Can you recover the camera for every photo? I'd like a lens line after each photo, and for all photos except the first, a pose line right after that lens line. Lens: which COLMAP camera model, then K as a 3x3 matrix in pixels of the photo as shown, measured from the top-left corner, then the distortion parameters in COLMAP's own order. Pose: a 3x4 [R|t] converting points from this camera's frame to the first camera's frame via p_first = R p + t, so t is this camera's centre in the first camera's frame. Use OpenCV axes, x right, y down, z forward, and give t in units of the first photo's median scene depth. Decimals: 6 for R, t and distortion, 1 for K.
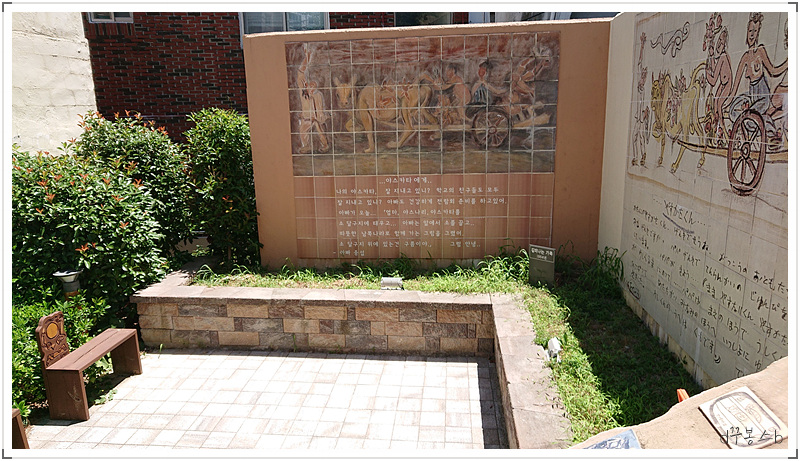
lens RADIAL K [[538.6, 0, 400.0], [0, 538.6, 230.5], [0, 0, 1]] dist [-0.003995, -0.008099]
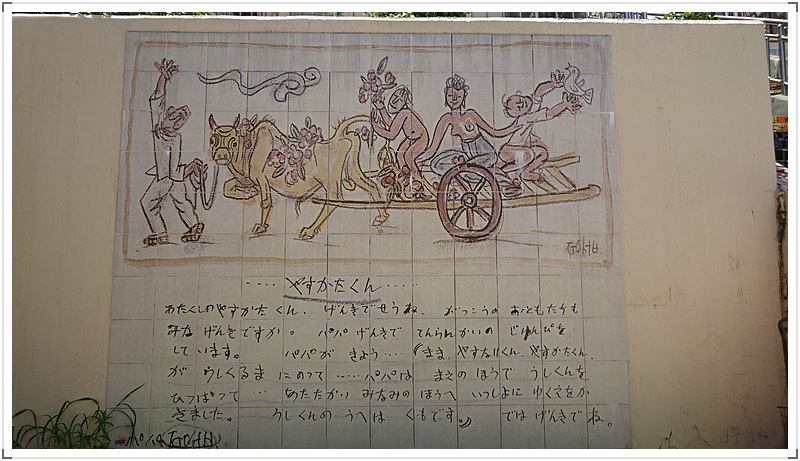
lens RADIAL K [[538.6, 0, 400.0], [0, 538.6, 230.5], [0, 0, 1]] dist [-0.003995, -0.008099]
pose [[-0.107685, 0.130813, 0.985541, -0.221126], [0.219329, 0.970008, -0.104787, -0.004805], [-0.969690, 0.204873, -0.133146, 0.733864]]
